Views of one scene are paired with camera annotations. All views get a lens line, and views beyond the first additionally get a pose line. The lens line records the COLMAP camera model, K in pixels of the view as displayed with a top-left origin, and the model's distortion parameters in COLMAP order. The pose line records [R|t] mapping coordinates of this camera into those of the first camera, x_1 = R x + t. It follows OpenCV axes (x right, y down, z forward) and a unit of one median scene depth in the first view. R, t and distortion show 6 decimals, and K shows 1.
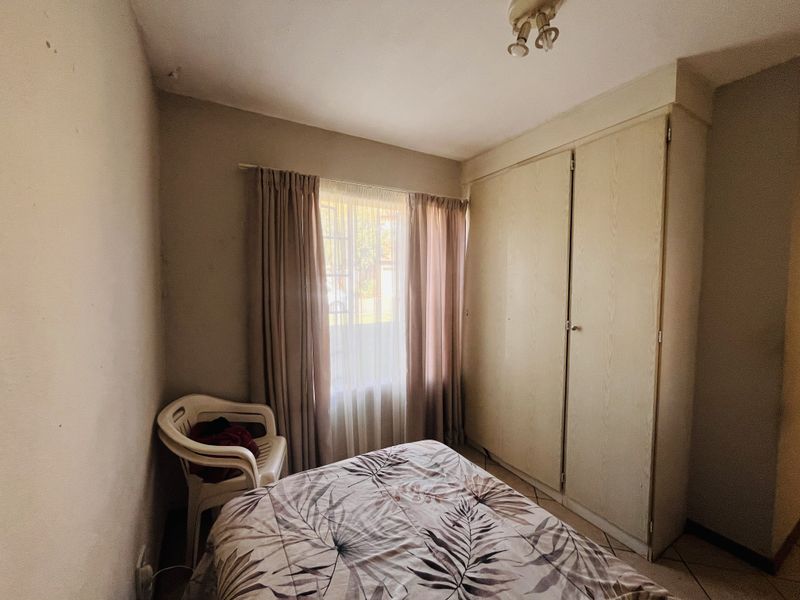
lens RADIAL K [[321.6, 0, 400.8], [0, 321.6, 301.2], [0, 0, 1]] dist [-0.007104, -0.000007]
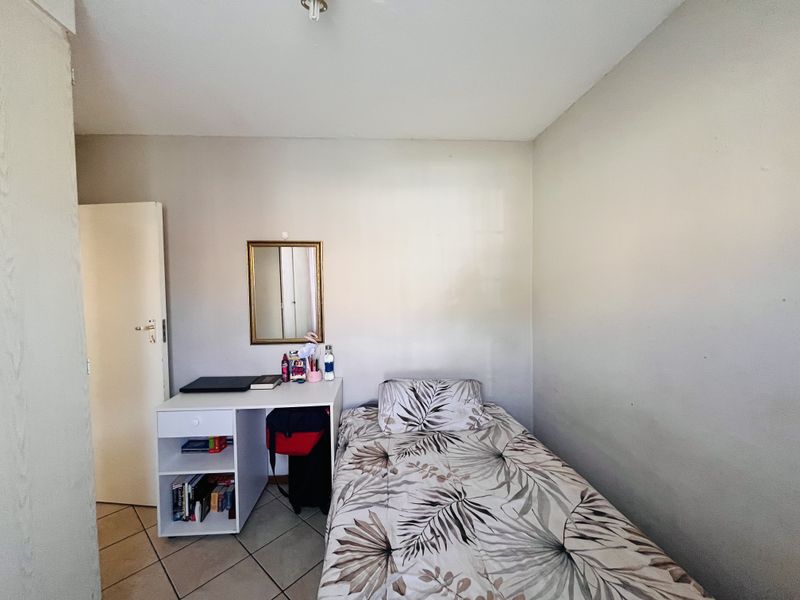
lens RADIAL K [[321.6, 0, 397.9], [0, 321.6, 298.9], [0, 0, 1]] dist [-0.007104, -0.000007]
pose [[-0.893886, -0.009288, 0.448197, -0.166678], [0.040736, 0.993966, 0.101841, -0.123920], [-0.446439, 0.109292, -0.888115, 2.022558]]
